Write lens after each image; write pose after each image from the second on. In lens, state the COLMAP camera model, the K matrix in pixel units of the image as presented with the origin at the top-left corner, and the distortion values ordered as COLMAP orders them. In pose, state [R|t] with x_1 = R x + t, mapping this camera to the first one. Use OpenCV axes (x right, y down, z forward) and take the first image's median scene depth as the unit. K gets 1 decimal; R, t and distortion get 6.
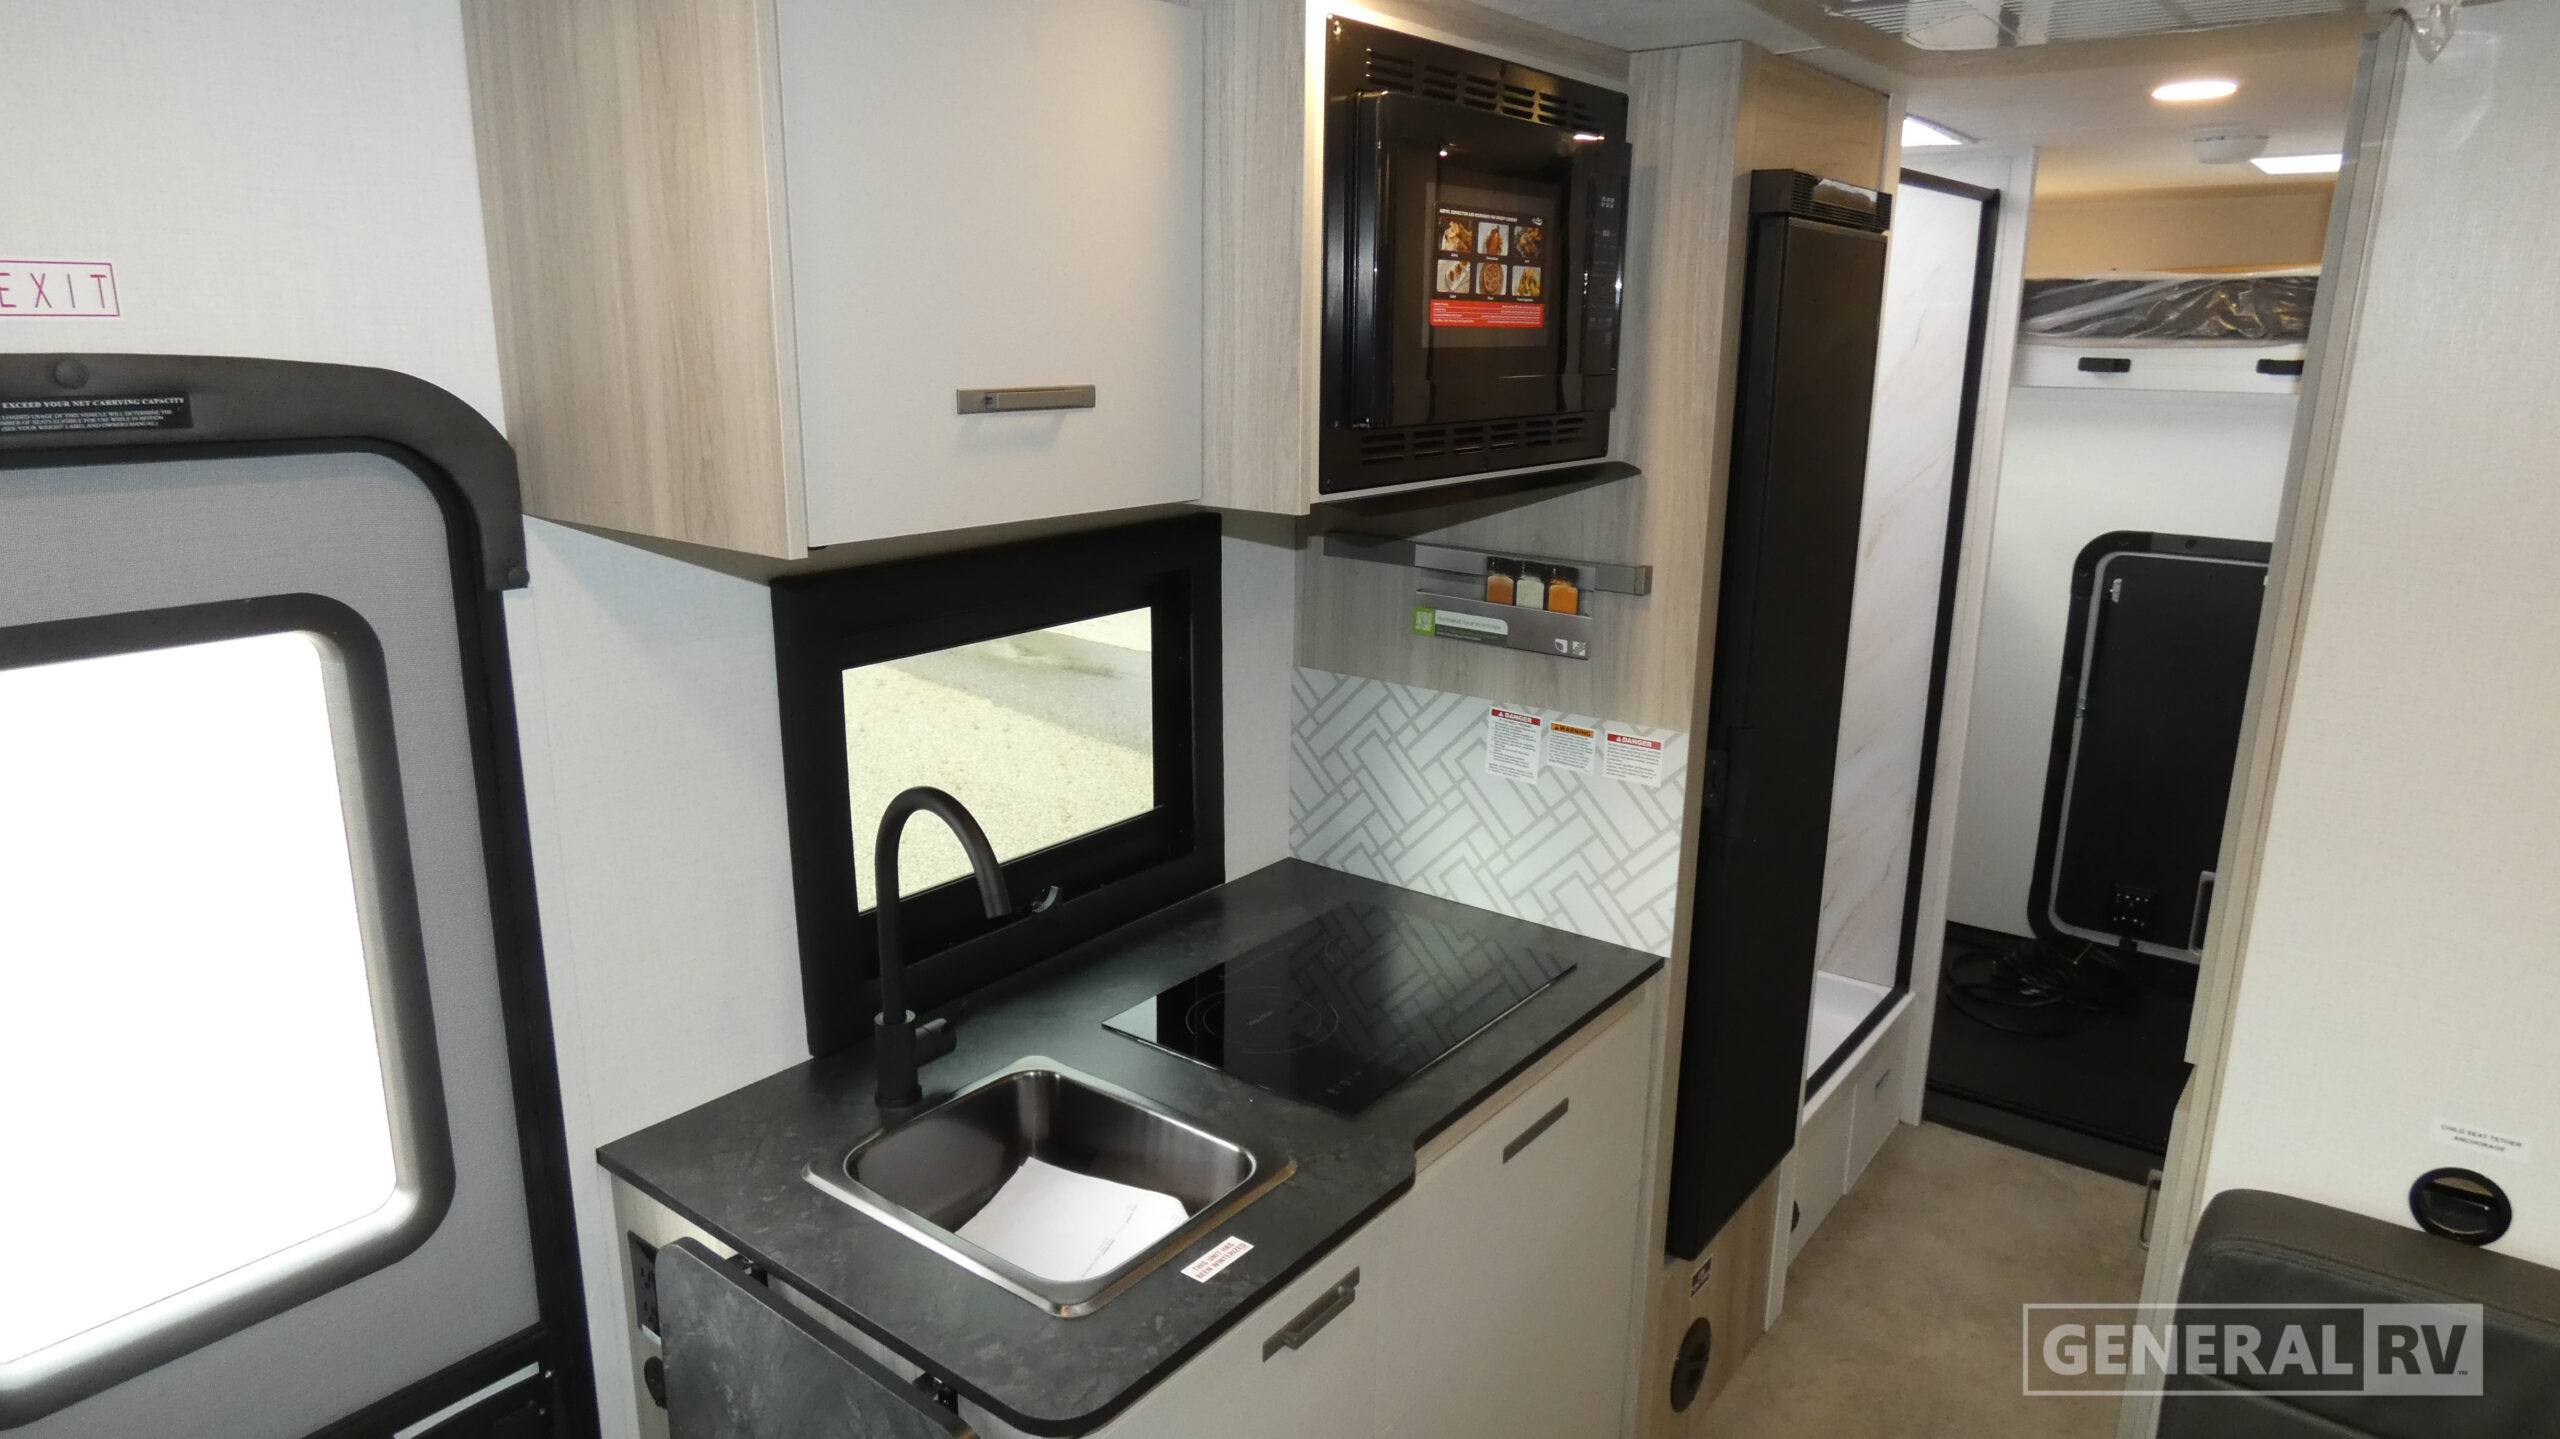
lens RADIAL K [[1519.0, 0, 1279.8], [0, 1519.0, 717.9], [0, 0, 1]] dist [-0.007253, -0.005146]
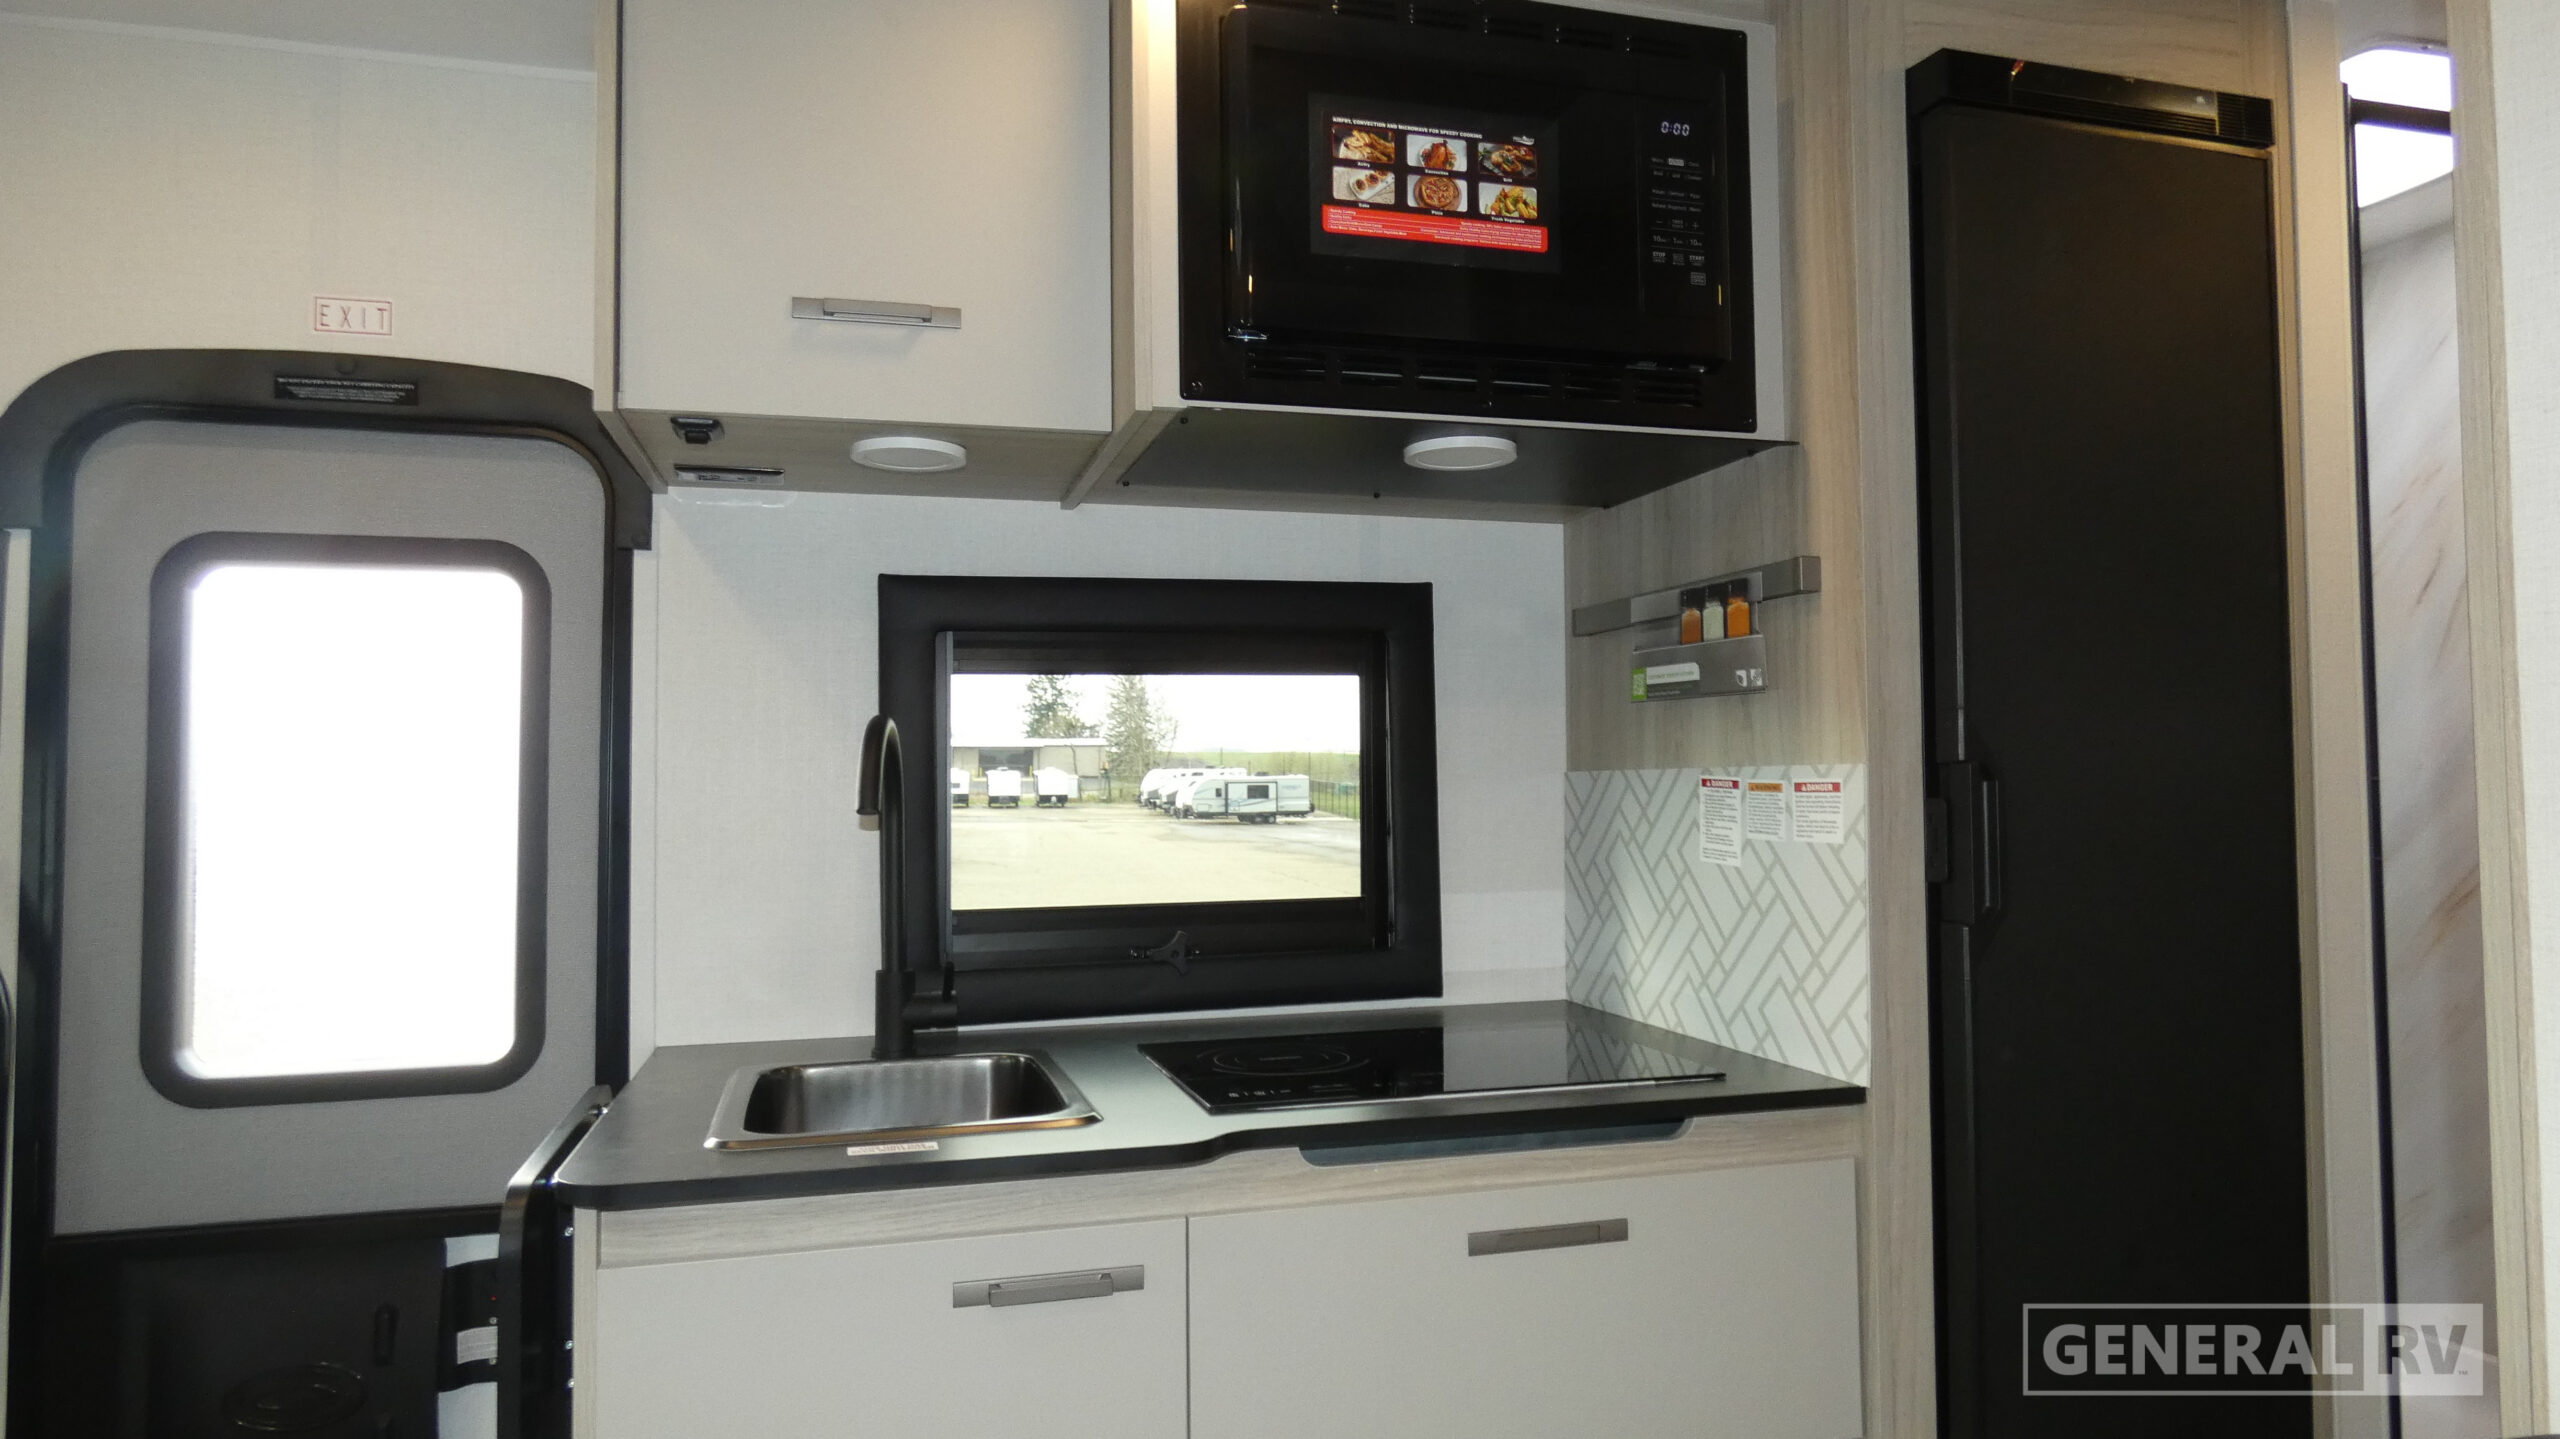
lens RADIAL K [[1519.0, 0, 1285.2], [0, 1519.0, 713.8], [0, 0, 1]] dist [-0.007253, -0.005146]
pose [[0.809418, -0.044778, -0.585523, 0.457790], [-0.126221, 0.960517, -0.247941, 0.199771], [0.573507, 0.274593, 0.771808, 0.244331]]
